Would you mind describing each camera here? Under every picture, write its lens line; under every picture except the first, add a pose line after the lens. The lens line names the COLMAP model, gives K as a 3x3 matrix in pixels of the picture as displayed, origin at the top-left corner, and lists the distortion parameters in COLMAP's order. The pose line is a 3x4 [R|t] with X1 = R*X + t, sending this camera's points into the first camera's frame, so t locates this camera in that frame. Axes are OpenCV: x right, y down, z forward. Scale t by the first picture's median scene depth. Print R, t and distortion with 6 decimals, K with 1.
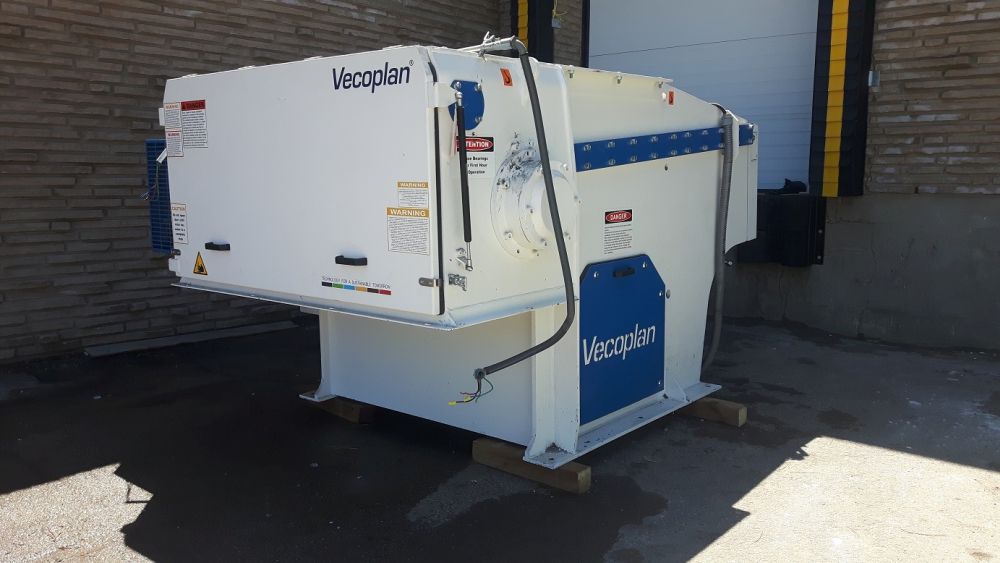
lens RADIAL K [[796.4, 0, 500.0], [0, 796.4, 281.5], [0, 0, 1]] dist [0.103919, -0.129601]
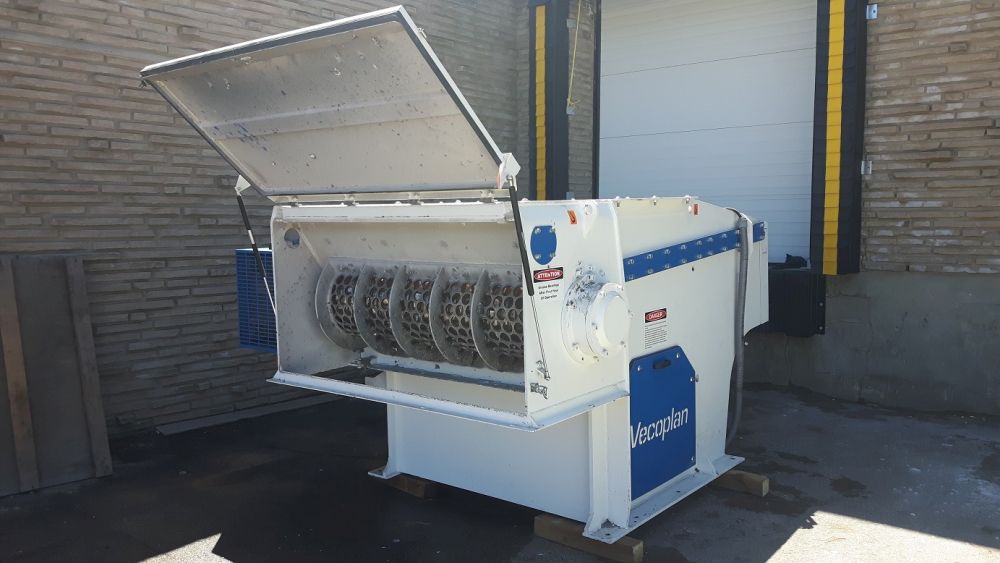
lens RADIAL K [[801.3, 0, 500.0], [0, 801.3, 281.5], [0, 0, 1]] dist [0.146681, -0.230508]
pose [[0.999770, -0.011513, 0.018084, -0.074922], [0.012350, 0.998825, -0.046864, -0.061117], [-0.017523, 0.047076, 0.998738, -0.123847]]
